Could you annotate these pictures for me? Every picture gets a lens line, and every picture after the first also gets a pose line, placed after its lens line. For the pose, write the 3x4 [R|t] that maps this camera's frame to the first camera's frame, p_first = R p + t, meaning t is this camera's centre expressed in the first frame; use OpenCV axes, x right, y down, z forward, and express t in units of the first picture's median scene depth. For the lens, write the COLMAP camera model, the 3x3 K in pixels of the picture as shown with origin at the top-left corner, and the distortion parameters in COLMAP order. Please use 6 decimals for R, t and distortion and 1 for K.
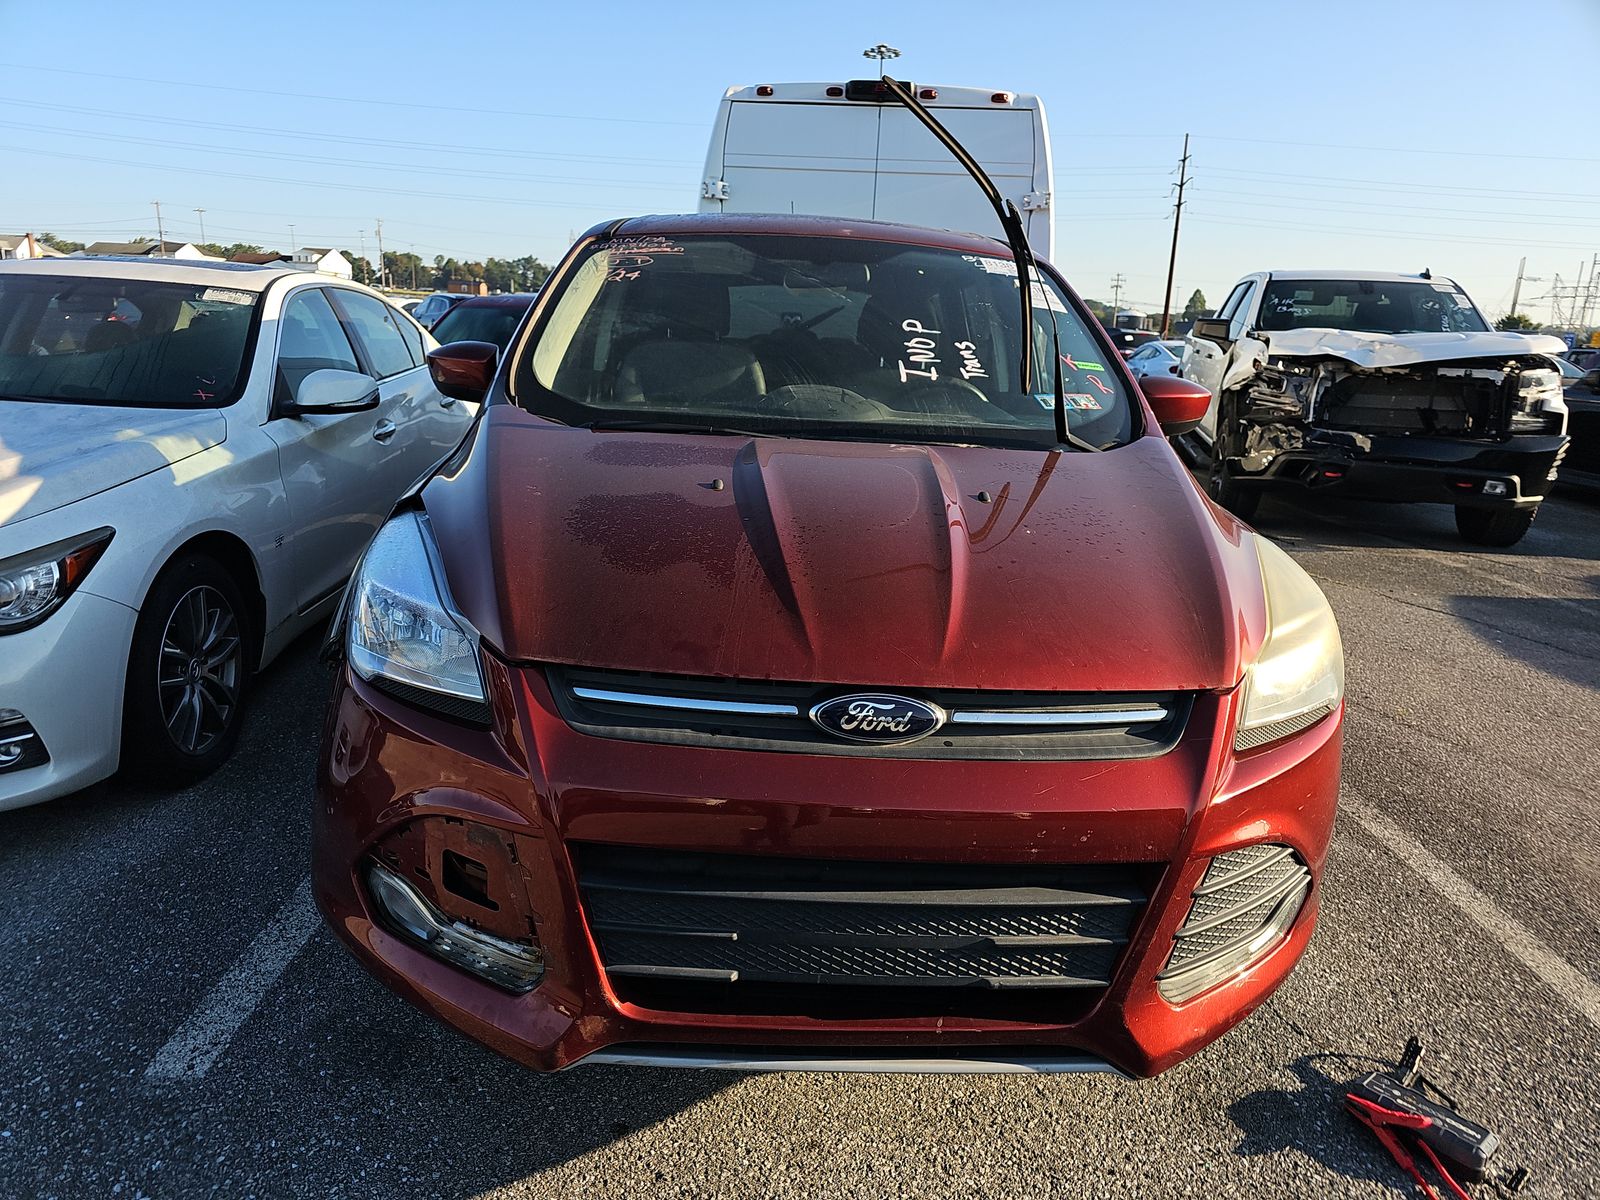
lens RADIAL K [[1080.9, 0, 798.7], [0, 1080.9, 577.0], [0, 0, 1]] dist [0.036955, -0.032771]
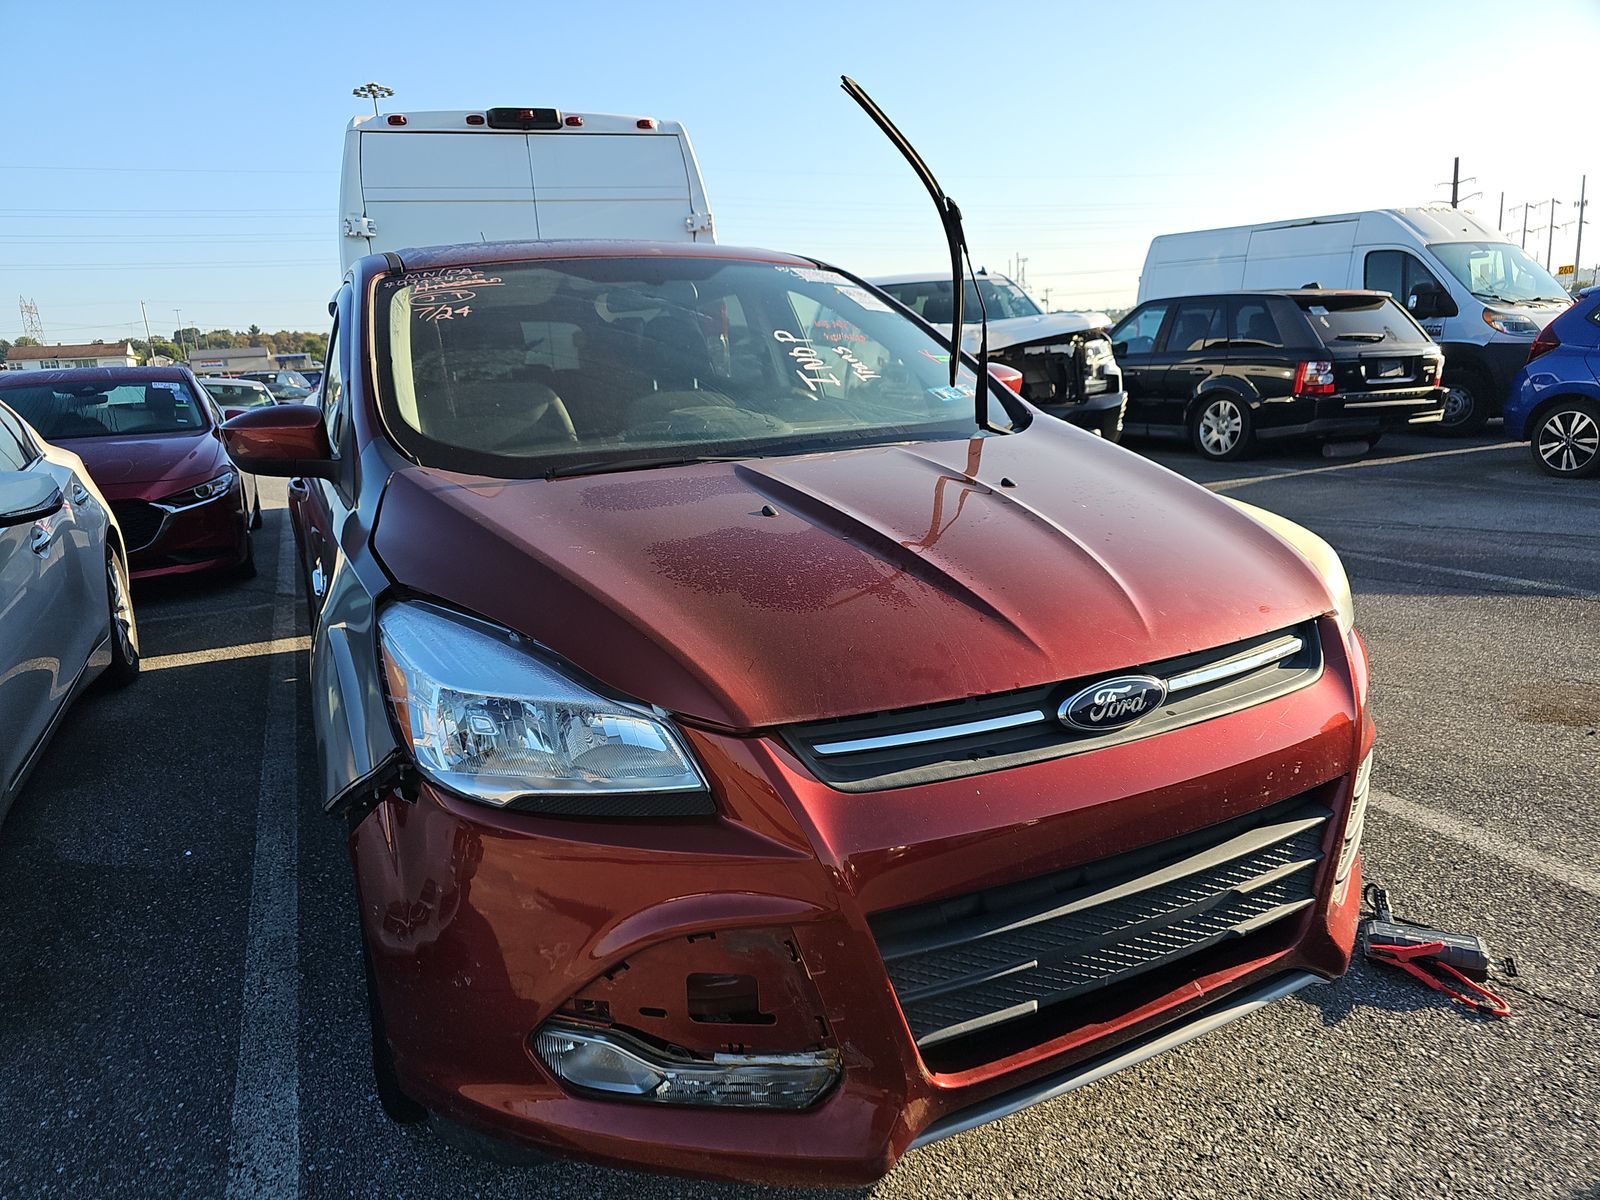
lens RADIAL K [[1067.8, 0, 732.4], [0, 1067.8, 575.6], [0, 0, 1]] dist [0.035768, -0.044006]
pose [[0.909520, -0.173723, 0.377617, -0.317037], [0.184993, 0.982718, 0.006529, -0.029249], [-0.372225, 0.063919, 0.925939, 0.114784]]
